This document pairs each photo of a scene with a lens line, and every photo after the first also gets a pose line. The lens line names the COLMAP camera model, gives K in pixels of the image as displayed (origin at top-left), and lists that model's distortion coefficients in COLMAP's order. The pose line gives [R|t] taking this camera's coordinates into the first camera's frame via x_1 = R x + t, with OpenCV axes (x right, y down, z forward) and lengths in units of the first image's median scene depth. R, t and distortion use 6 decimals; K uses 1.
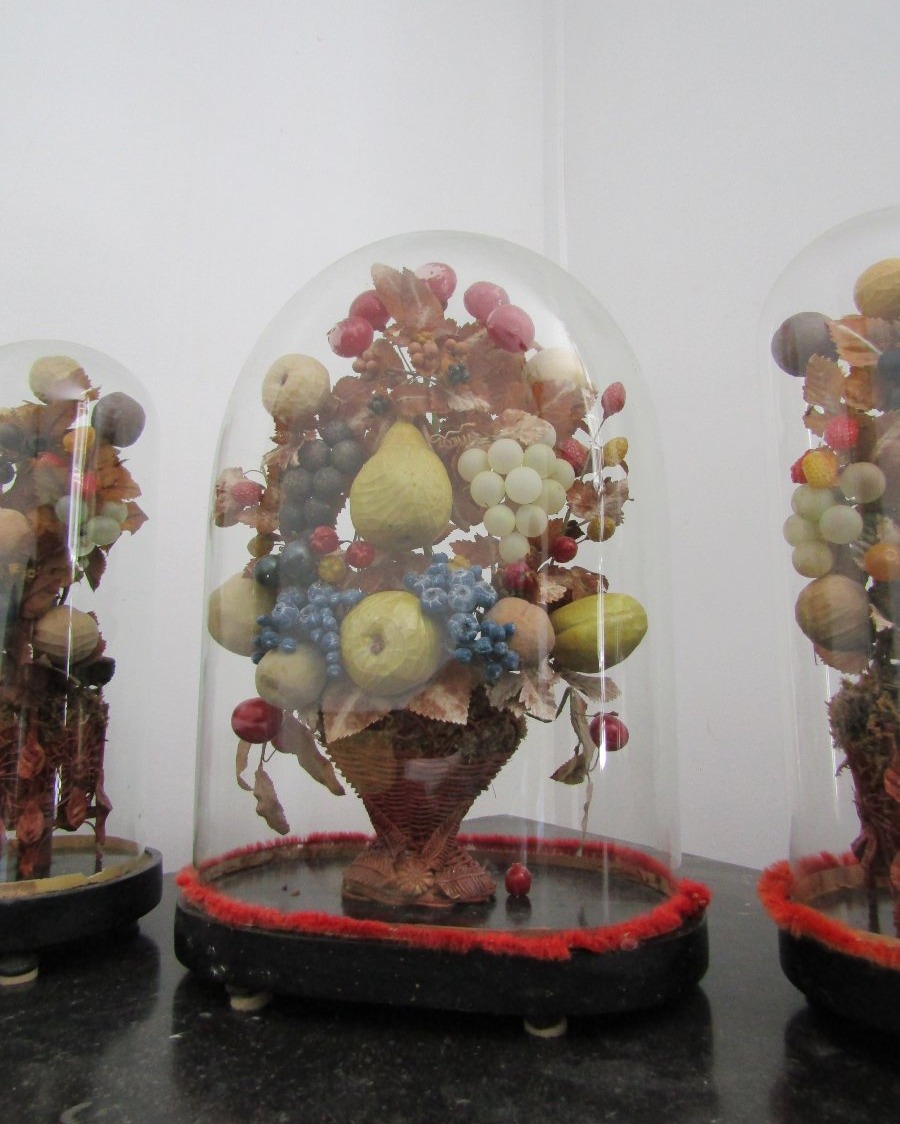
lens RADIAL K [[823.8, 0, 456.3], [0, 823.8, 536.2], [0, 0, 1]] dist [-0.002995, -0.005973]
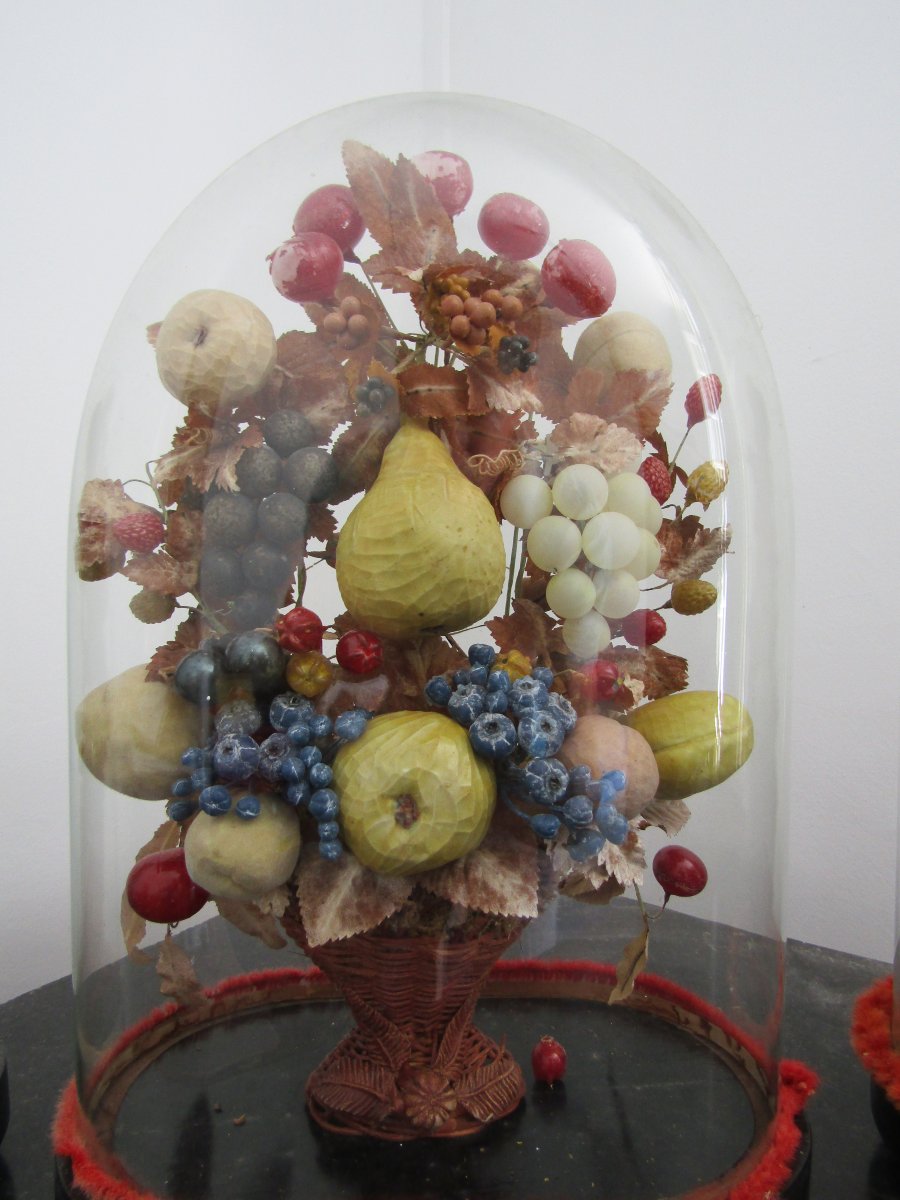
lens RADIAL K [[828.0, 0, 444.5], [0, 828.0, 603.5], [0, 0, 1]] dist [-0.008451, -0.004063]
pose [[0.969617, -0.009881, 0.244427, -0.199710], [-0.033636, 0.984308, 0.173224, -0.118677], [-0.242303, -0.176183, 0.954070, 0.392406]]
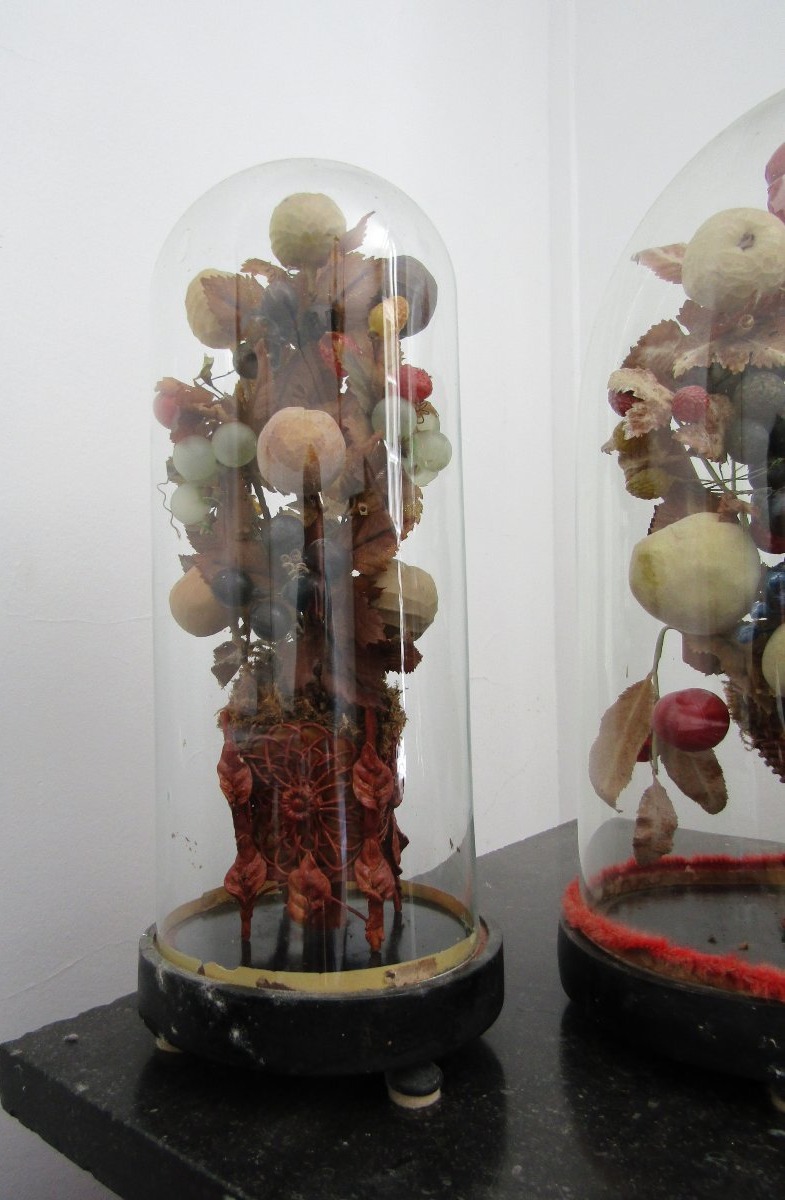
lens RADIAL K [[845.5, 0, 354.8], [0, 845.5, 600.3], [0, 0, 1]] dist [-0.007173, -0.004915]
pose [[0.984188, 0.013990, 0.176573, -0.702085], [-0.031185, 0.994990, 0.094987, 0.058875], [-0.174360, -0.098992, 0.979693, 0.351167]]
